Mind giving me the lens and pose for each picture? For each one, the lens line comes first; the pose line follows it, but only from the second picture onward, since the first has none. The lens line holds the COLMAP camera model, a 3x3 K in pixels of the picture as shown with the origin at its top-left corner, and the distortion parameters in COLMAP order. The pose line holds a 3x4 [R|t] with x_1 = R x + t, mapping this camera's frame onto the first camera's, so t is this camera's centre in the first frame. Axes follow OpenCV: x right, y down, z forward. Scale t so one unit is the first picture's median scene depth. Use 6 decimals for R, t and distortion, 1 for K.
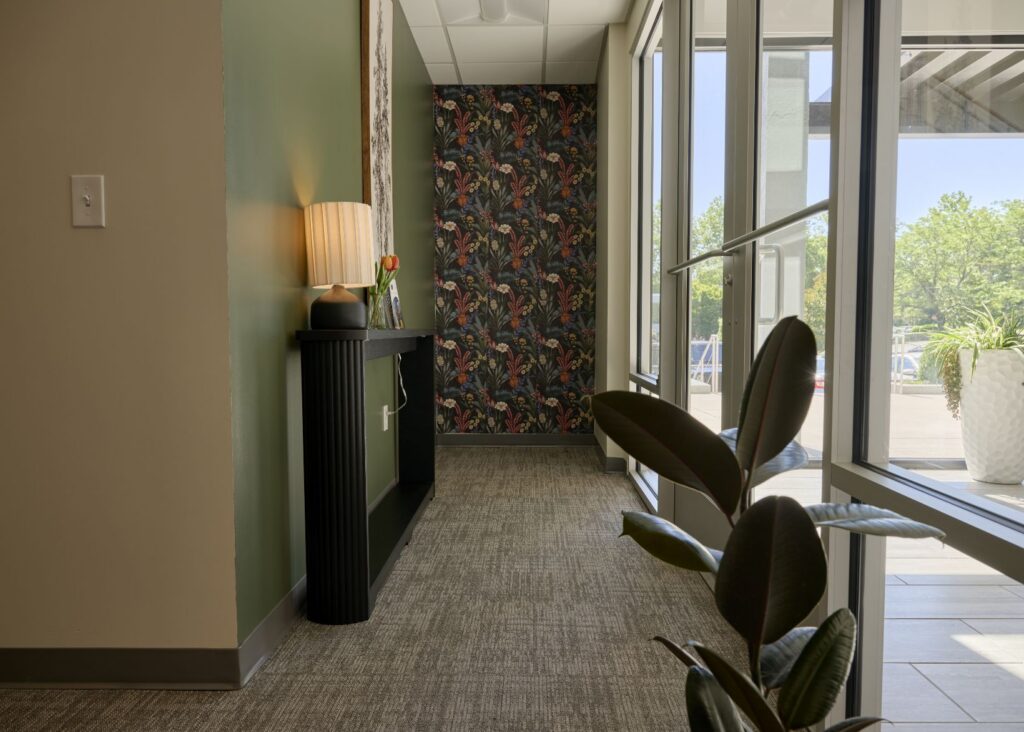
lens RADIAL K [[741.4, 0, 514.5], [0, 741.4, 372.3], [0, 0, 1]] dist [0.000024, 0.000038]
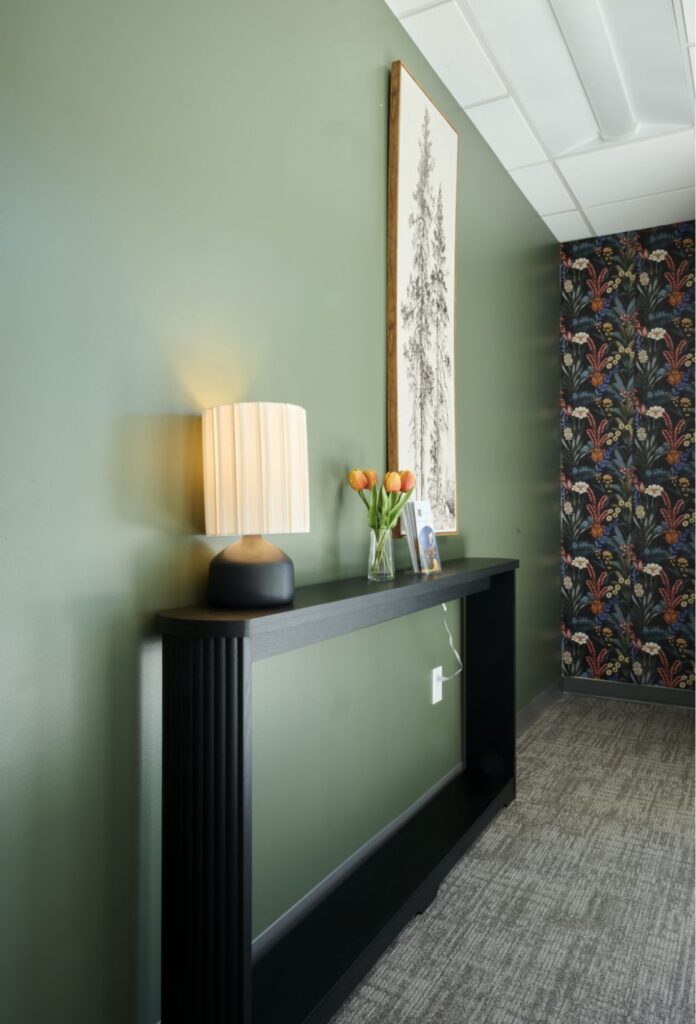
lens RADIAL K [[718.5, 0, 347.2], [0, 718.5, 490.0], [0, 0, 1]] dist [0.000268, -0.001198]
pose [[0.882671, -0.008041, -0.469923, 0.073668], [-0.032564, 0.996404, -0.078216, -0.064985], [0.468863, 0.084342, 0.879235, 0.298804]]
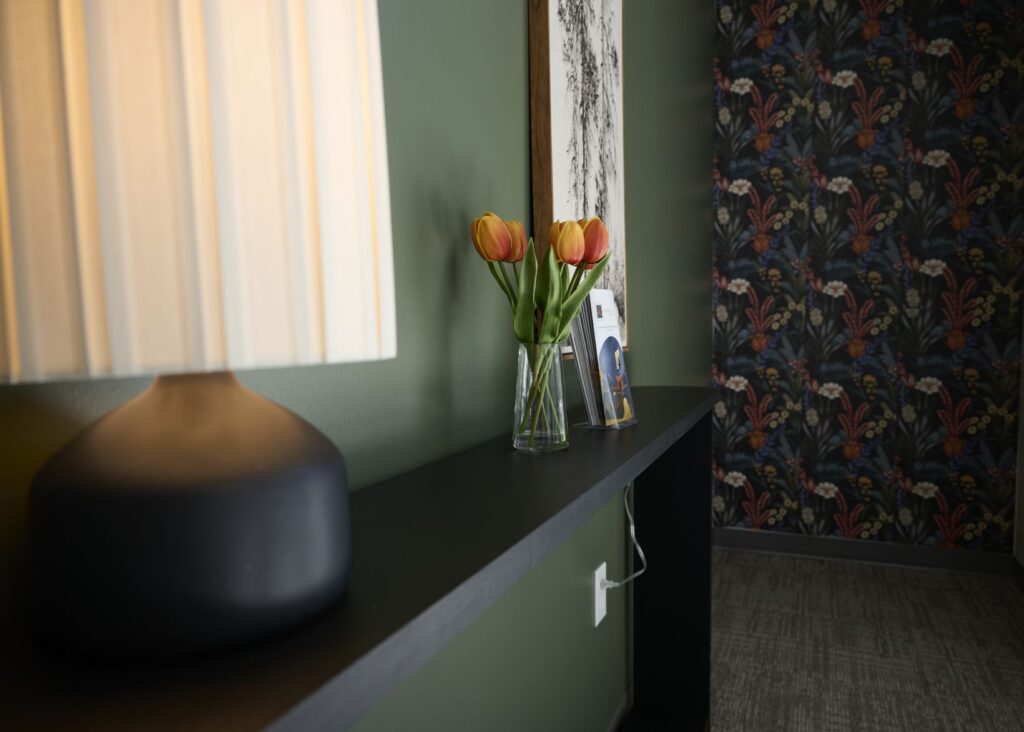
lens RADIAL K [[741.4, 0, 514.5], [0, 741.4, 372.3], [0, 0, 1]] dist [0.000024, 0.000038]
pose [[0.935177, 0.015070, -0.353861, -0.060161], [-0.012294, 0.999874, 0.010091, -0.070654], [0.353968, -0.005087, 0.935244, 0.516706]]
